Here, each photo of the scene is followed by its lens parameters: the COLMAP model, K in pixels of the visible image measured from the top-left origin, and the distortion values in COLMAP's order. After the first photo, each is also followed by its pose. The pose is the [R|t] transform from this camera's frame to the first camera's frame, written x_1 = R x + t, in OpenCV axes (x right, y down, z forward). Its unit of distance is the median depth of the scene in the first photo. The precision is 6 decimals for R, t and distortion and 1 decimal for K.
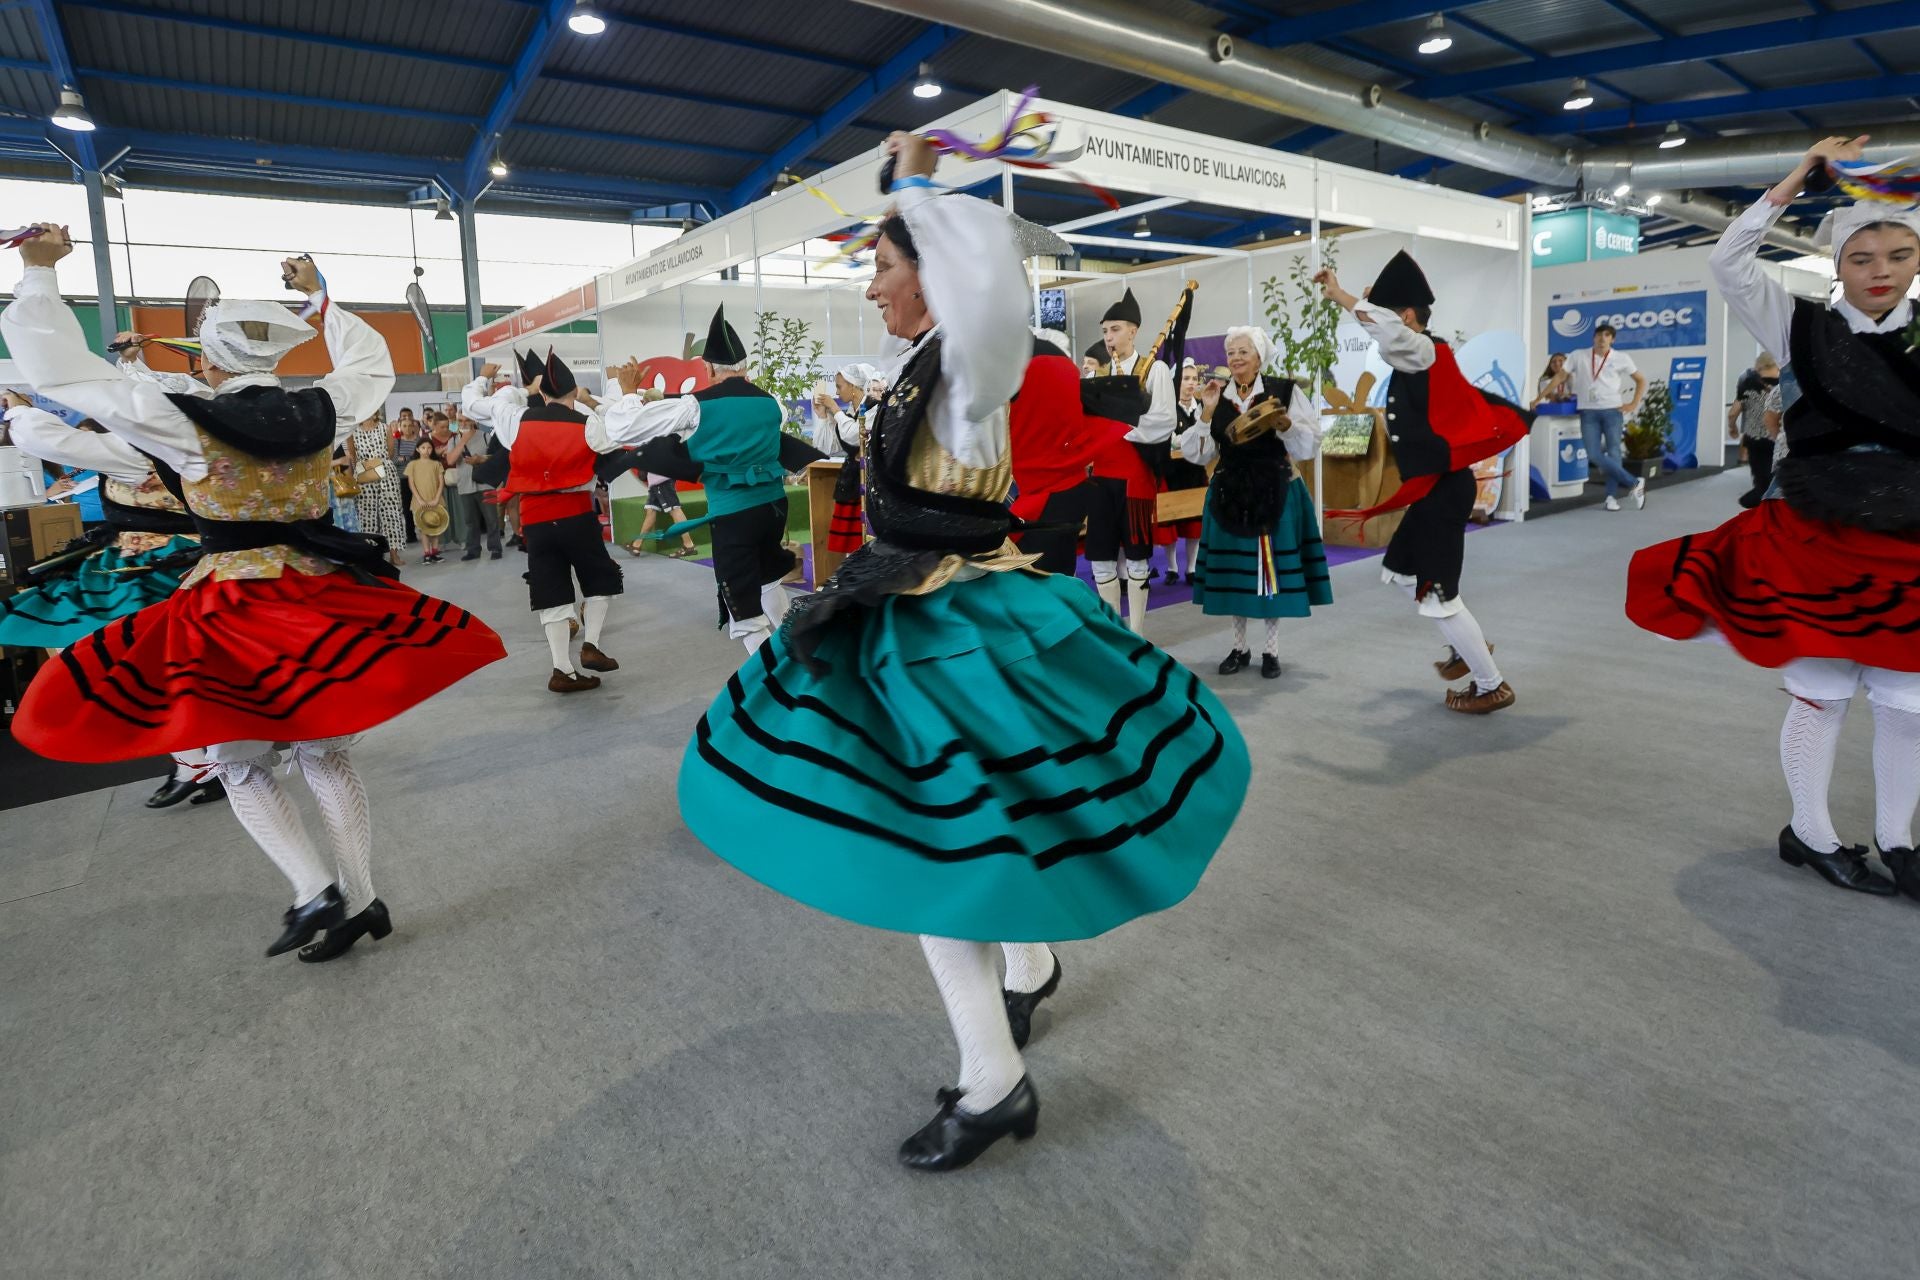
lens RADIAL K [[953.8, 0, 892.9], [0, 953.8, 505.4], [0, 0, 1]] dist [-0.018486, 0.005568]
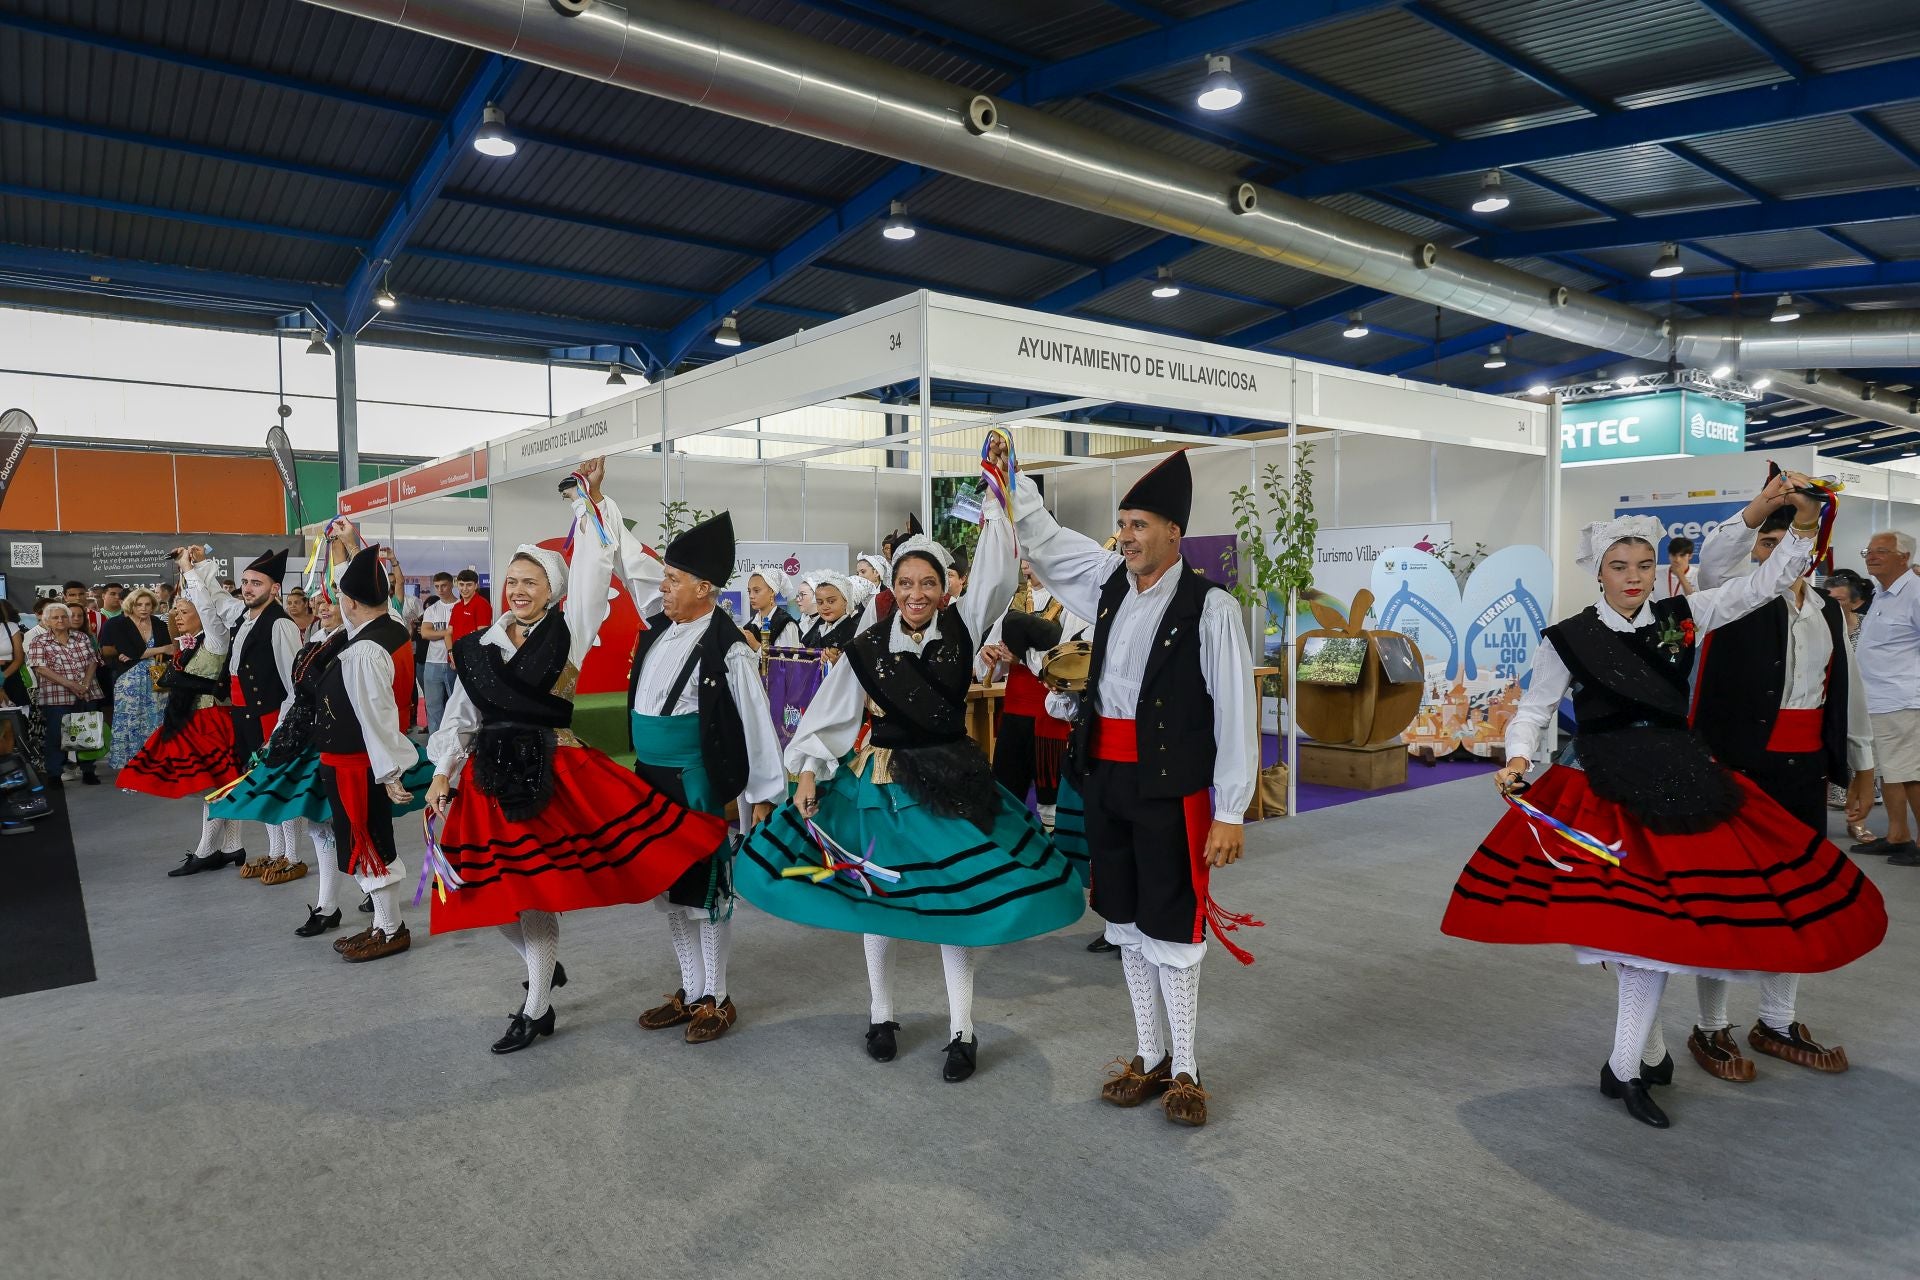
lens RADIAL K [[1217.2, 0, 942.2], [0, 1217.2, 647.2], [0, 0, 1]] dist [-0.005753, 0.008487]
pose [[0.998710, 0.038261, 0.033370, 0.061464], [-0.036916, 0.998516, -0.040045, -0.023187], [-0.034852, 0.038762, 0.998641, -0.097851]]
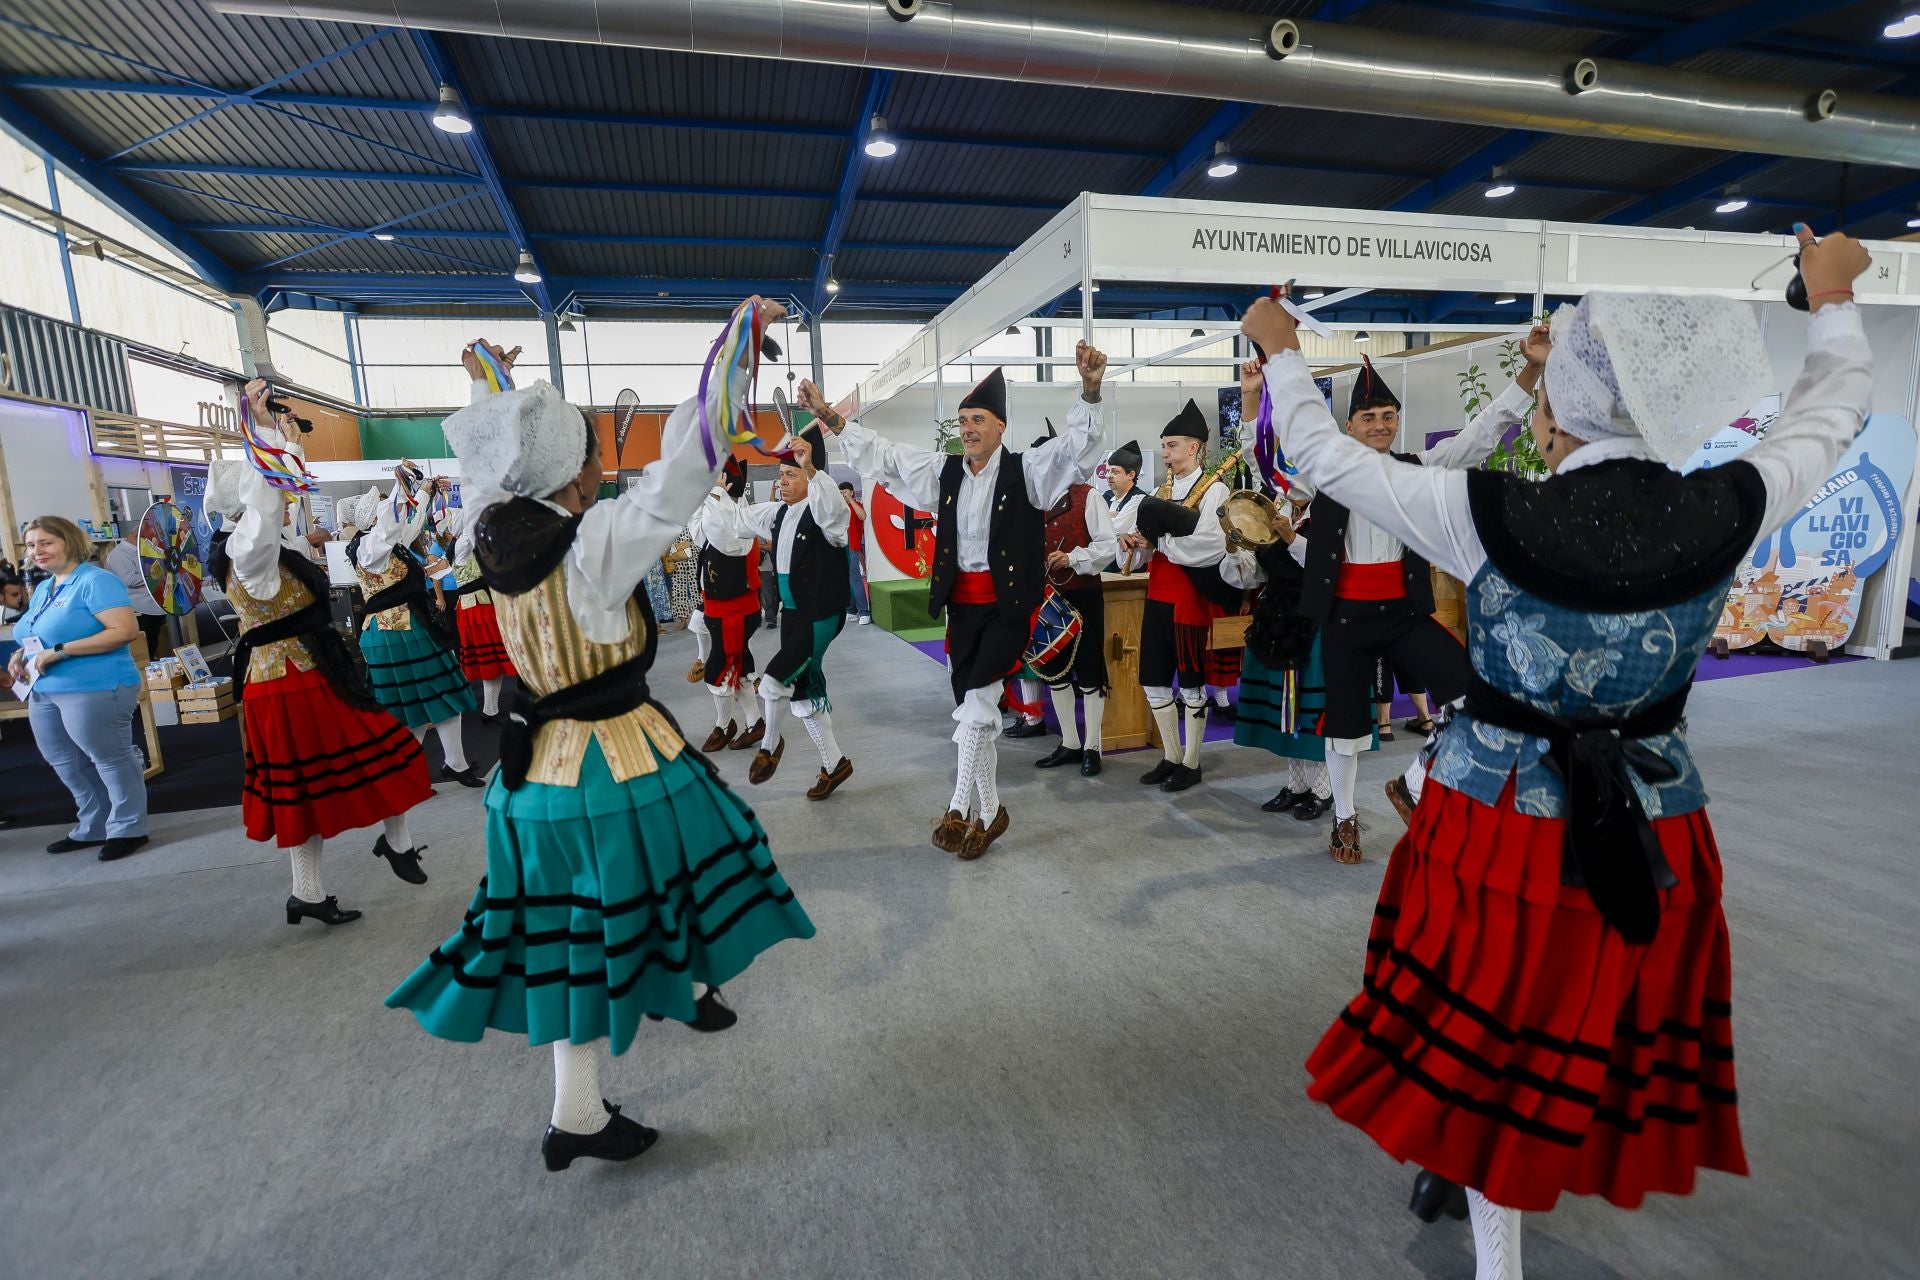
lens RADIAL K [[877.6, 0, 1029.7], [0, 877.6, 642.5], [0, 0, 1]] dist [-0.012348, 0.003897]
pose [[0.934383, 0.068481, -0.349626, 0.231399], [-0.037923, 0.994895, 0.093521, -0.035762], [0.354246, -0.074125, 0.932210, 0.068081]]
